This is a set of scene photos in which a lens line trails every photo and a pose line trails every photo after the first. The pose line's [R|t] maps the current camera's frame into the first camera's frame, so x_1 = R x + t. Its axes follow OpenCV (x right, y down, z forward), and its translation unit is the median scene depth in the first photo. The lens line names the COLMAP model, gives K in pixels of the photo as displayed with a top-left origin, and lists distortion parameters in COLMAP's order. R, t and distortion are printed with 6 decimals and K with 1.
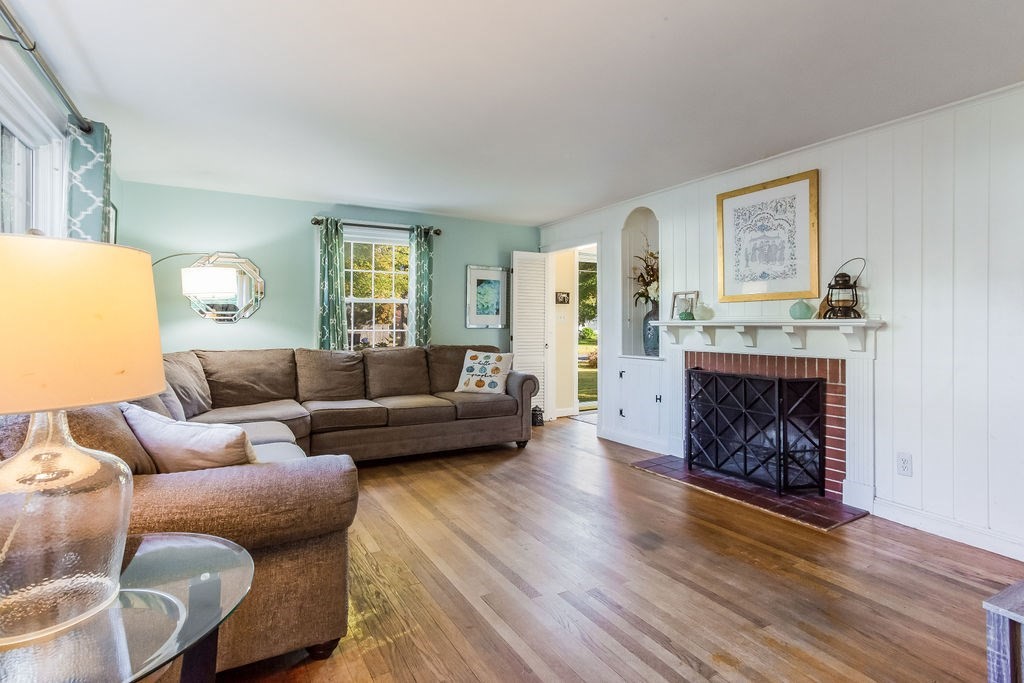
lens RADIAL K [[496.0, 0, 489.2], [0, 496.0, 323.2], [0, 0, 1]] dist [-0.027863, 0.009103]
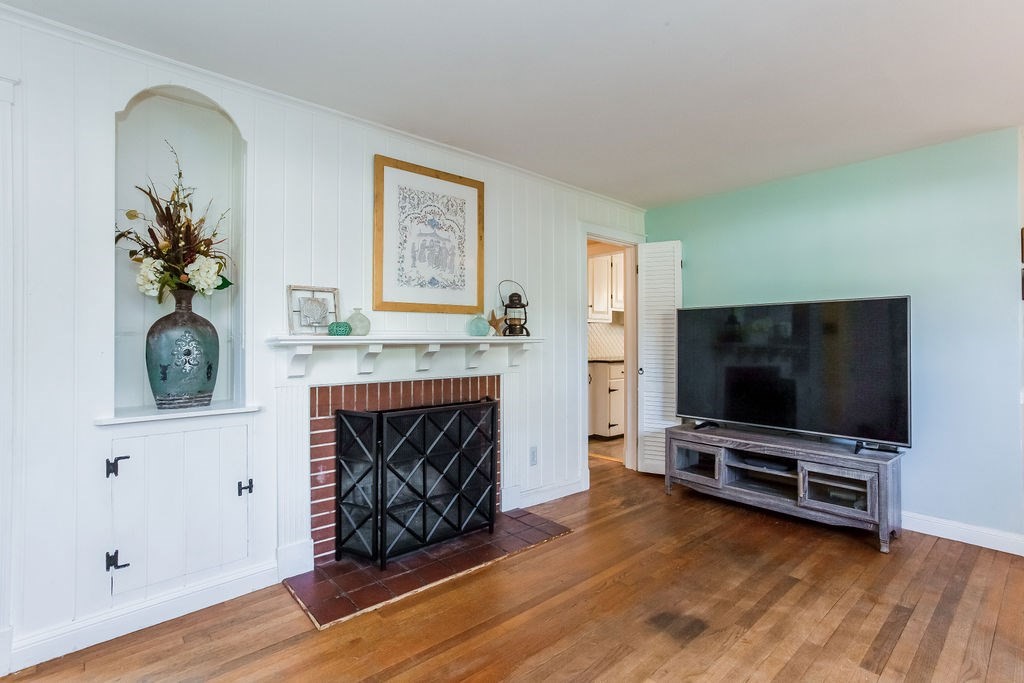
lens RADIAL K [[496.0, 0, 506.7], [0, 496.0, 335.8], [0, 0, 1]] dist [-0.027863, 0.009103]
pose [[-0.222196, 0.007520, 0.974973, -0.269784], [0.000898, 0.999971, -0.007508, -0.001108], [-0.975002, -0.000792, -0.222196, 1.056659]]
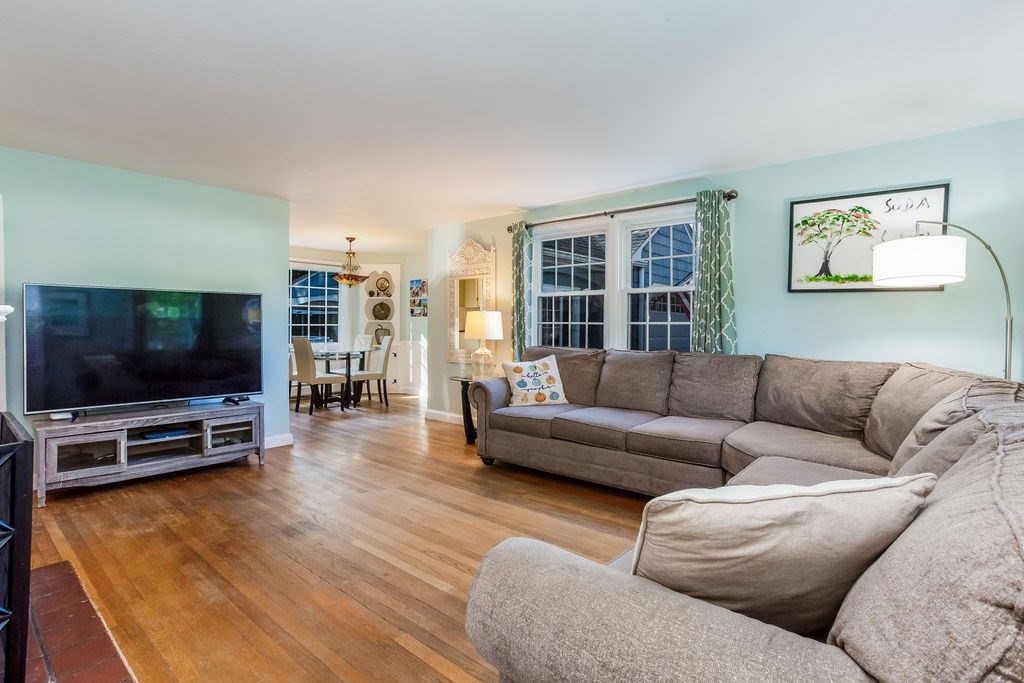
lens RADIAL K [[496.0, 0, 510.1], [0, 496.0, 338.1], [0, 0, 1]] dist [-0.027863, 0.009103]
pose [[-0.931338, 0.004081, -0.364134, 0.212016], [-0.004760, 0.999715, 0.023378, 0.005334], [0.364126, 0.023506, -0.931053, 1.577860]]
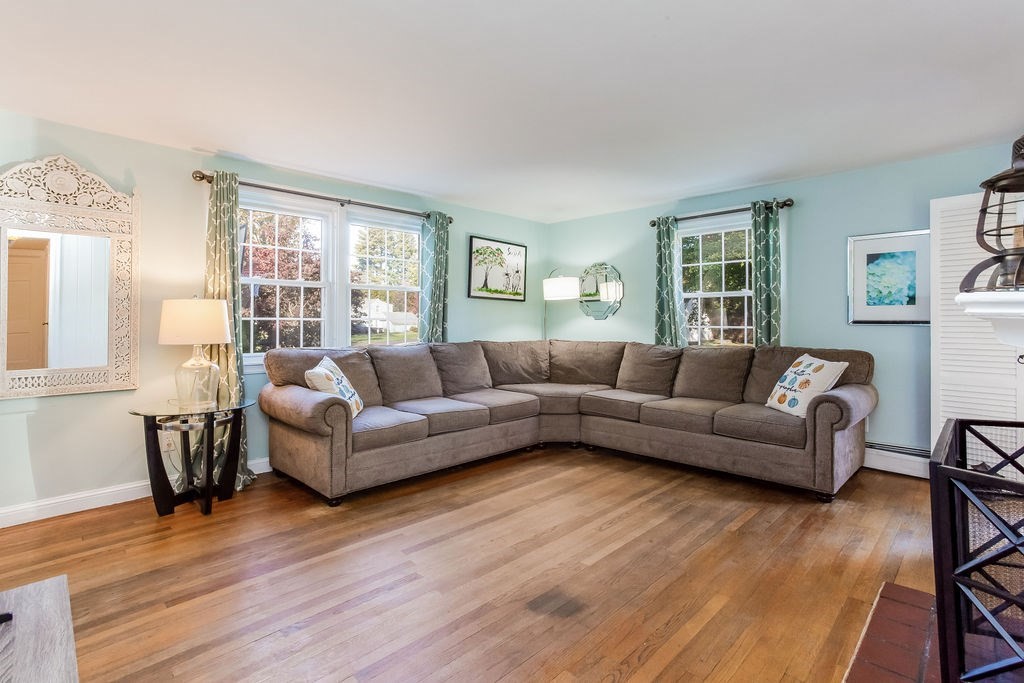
lens RADIAL K [[496.0, 0, 514.9], [0, 496.0, 317.2], [0, 0, 1]] dist [-0.027863, 0.009103]
pose [[0.302622, -0.011333, -0.953043, 0.757989], [0.001364, 0.999933, -0.011457, 0.008979], [0.953110, 0.002168, 0.302618, 0.526367]]
